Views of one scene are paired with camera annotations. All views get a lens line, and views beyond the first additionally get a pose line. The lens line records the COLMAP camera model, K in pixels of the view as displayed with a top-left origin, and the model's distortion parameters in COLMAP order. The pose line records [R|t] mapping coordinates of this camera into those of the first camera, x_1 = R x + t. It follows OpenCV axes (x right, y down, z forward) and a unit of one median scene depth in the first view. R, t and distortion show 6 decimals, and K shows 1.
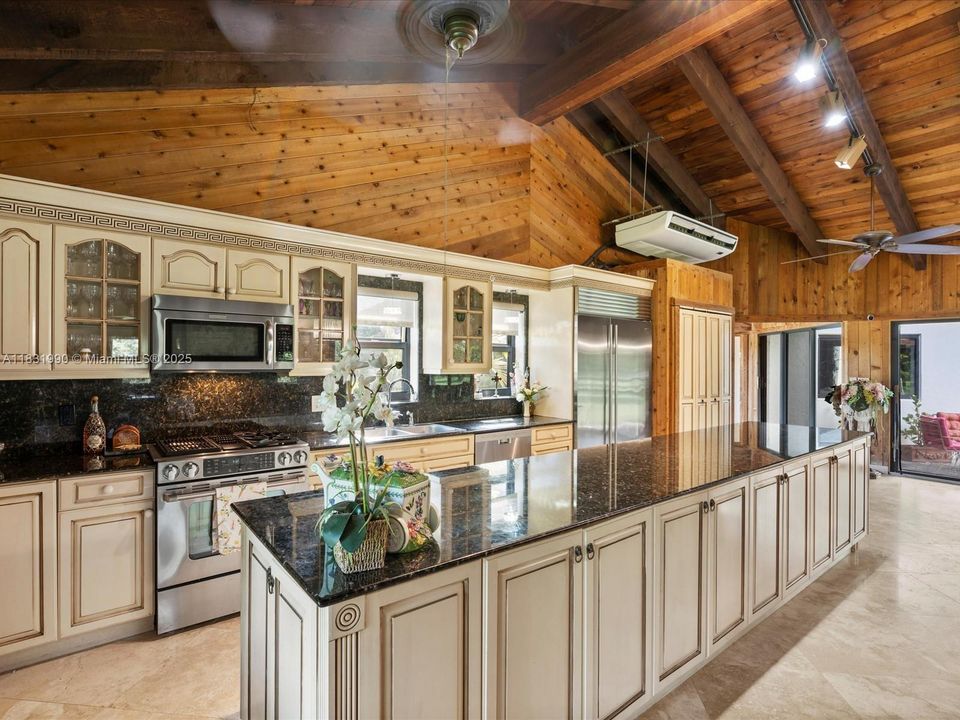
lens RADIAL K [[468.9, 0, 500.4], [0, 468.9, 360.0], [0, 0, 1]] dist [-0.010008, 0.000740]
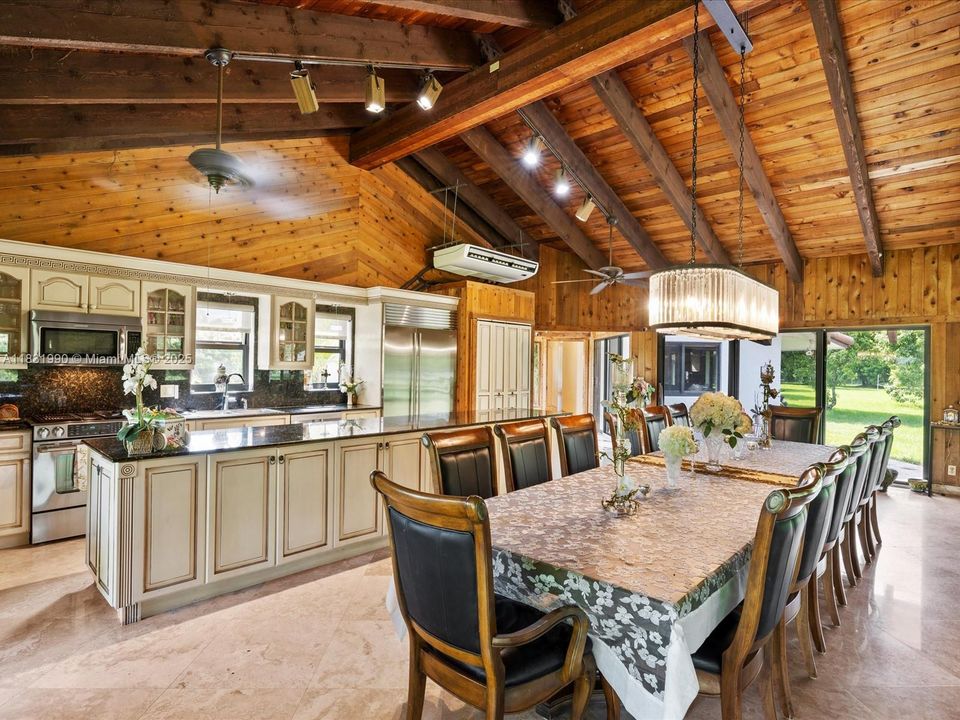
lens RADIAL K [[495.5, 0, 471.5], [0, 495.5, 360.4], [0, 0, 1]] dist [-0.006489, 0.001010]
pose [[0.994774, 0.011757, 0.101420, 0.296178], [-0.011682, 0.999931, -0.001332, -0.000451], [-0.101428, 0.000141, 0.994843, -0.426224]]
